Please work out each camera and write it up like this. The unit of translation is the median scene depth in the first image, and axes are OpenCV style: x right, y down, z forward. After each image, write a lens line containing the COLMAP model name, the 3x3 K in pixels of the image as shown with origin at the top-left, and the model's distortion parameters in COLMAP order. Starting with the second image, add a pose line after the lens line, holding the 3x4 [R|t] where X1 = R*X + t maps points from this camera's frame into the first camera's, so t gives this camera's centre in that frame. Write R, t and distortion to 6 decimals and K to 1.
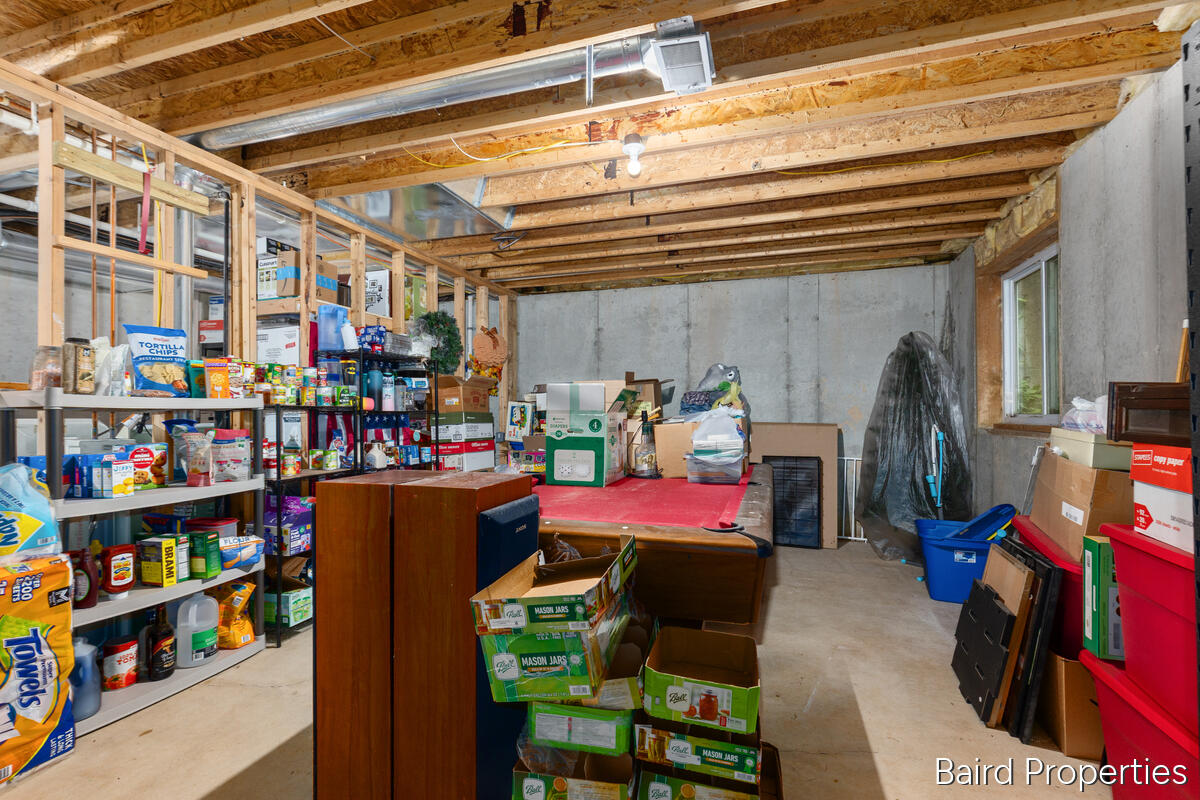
lens RADIAL K [[539.9, 0, 604.2], [0, 539.9, 397.8], [0, 0, 1]] dist [0.009087, -0.000290]
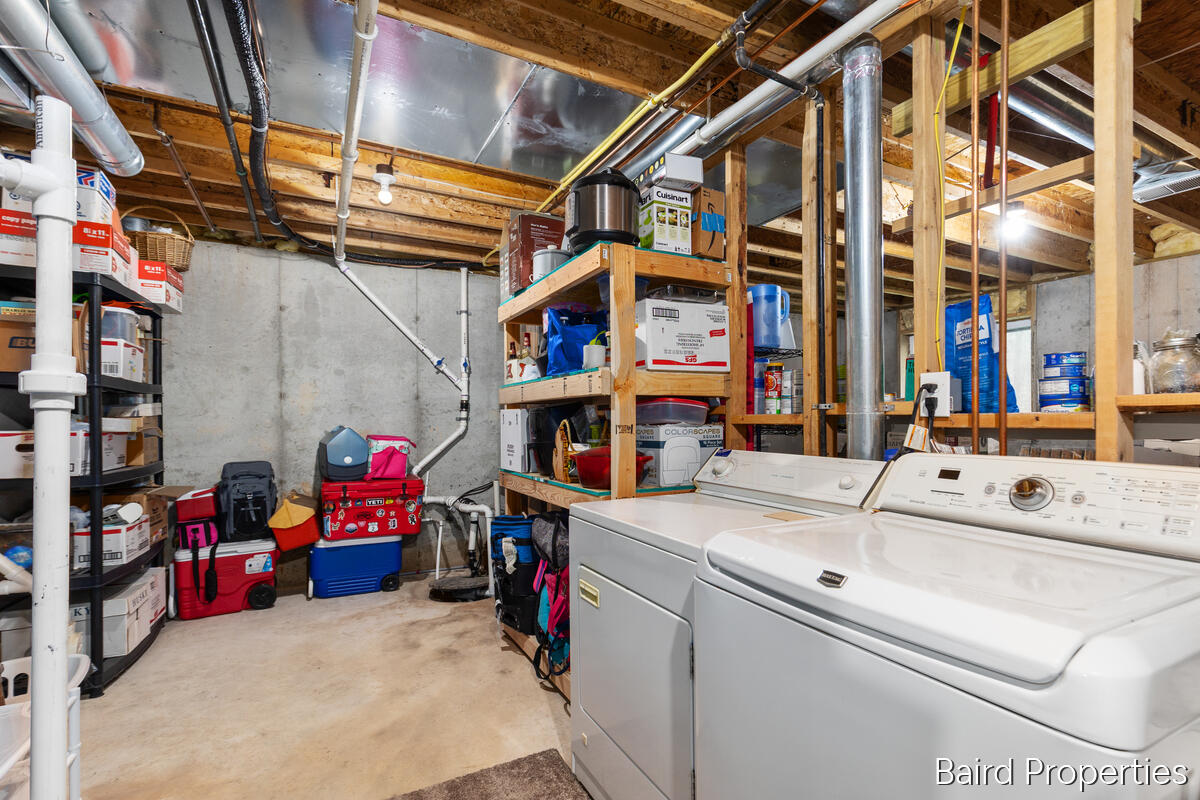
lens RADIAL K [[539.9, 0, 604.2], [0, 539.9, 397.8], [0, 0, 1]] dist [0.009087, -0.000290]
pose [[0.688648, 0.018536, 0.724859, -1.144954], [-0.009902, 0.999820, -0.016160, -0.005157], [-0.725028, 0.003951, 0.688708, 0.640550]]
